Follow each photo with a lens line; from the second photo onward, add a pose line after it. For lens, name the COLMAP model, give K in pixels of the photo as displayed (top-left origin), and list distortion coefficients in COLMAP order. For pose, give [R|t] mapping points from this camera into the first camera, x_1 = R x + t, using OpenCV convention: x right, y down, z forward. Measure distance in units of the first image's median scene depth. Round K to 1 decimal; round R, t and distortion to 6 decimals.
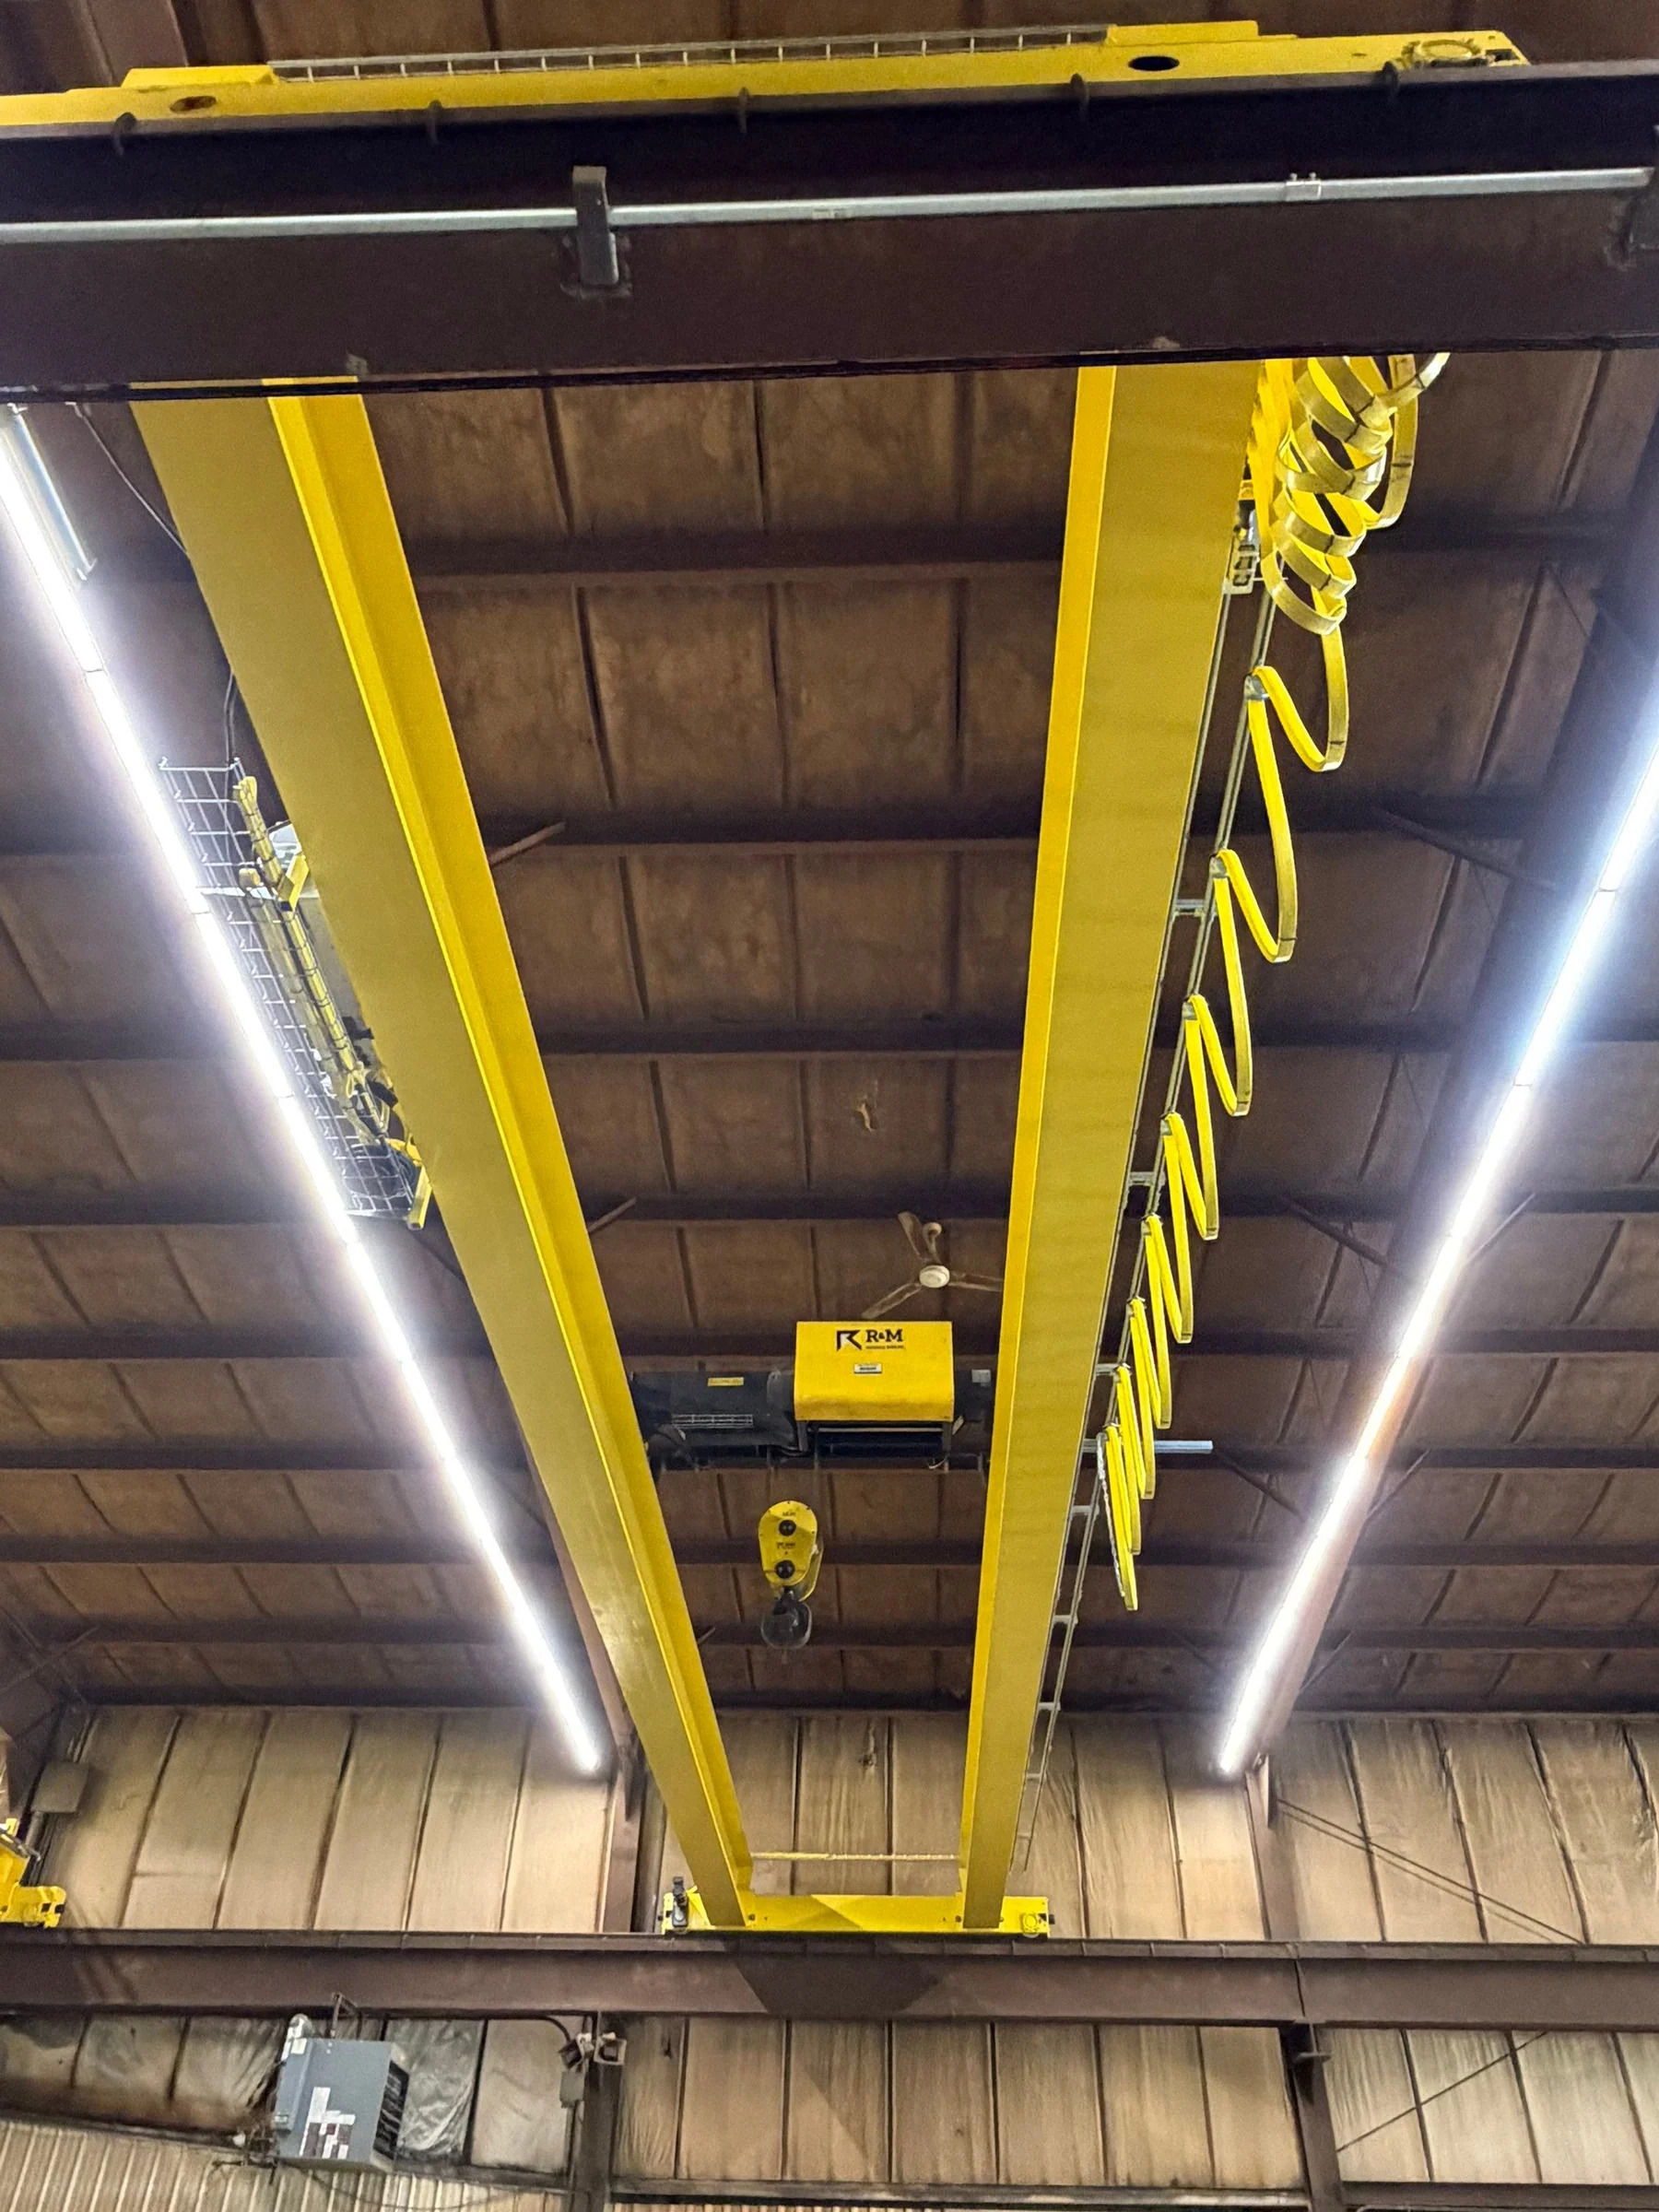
lens RADIAL K [[1521.0, 0, 829.5], [0, 1521.0, 1106.0], [0, 0, 1]] dist [-0.008784, 0.003055]
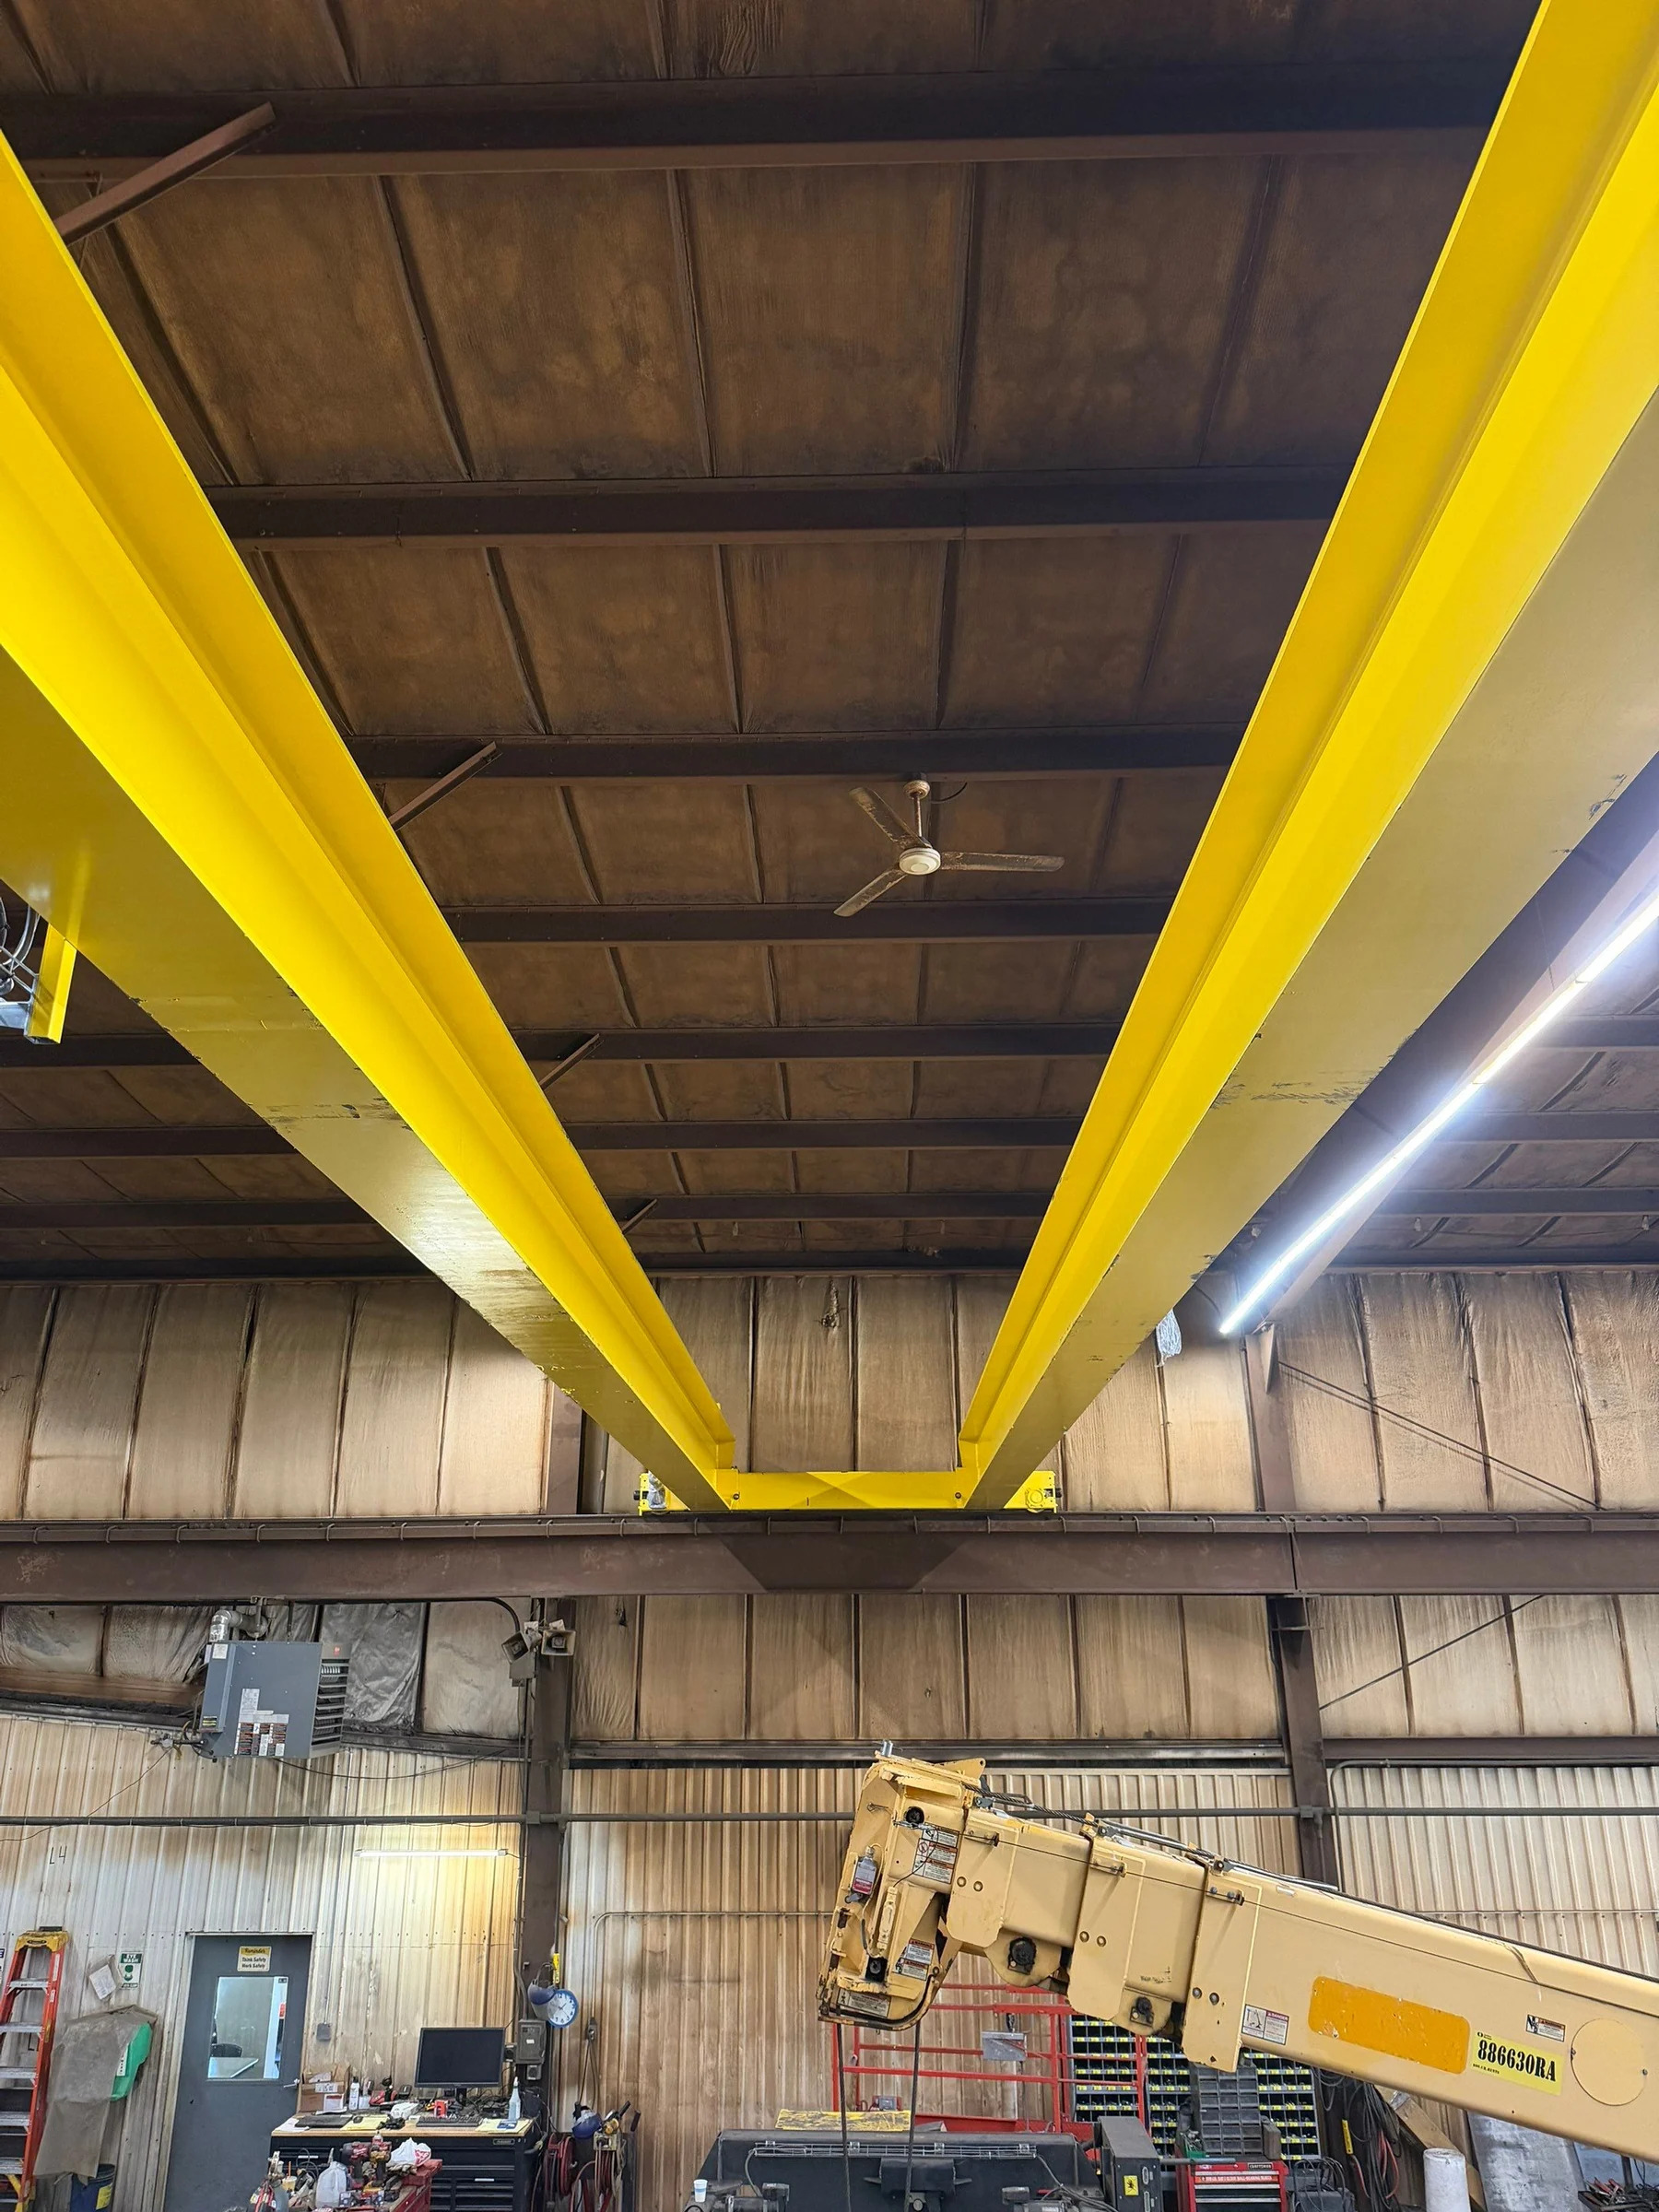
lens RADIAL K [[1548.9, 0, 829.5], [0, 1548.9, 1106.0], [0, 0, 1]] dist [0.063114, -0.093226]
pose [[0.999526, -0.018368, 0.024718, 0.004545], [0.008154, 0.931854, 0.362741, -0.032560], [-0.029696, -0.362368, 0.931562, 0.205043]]
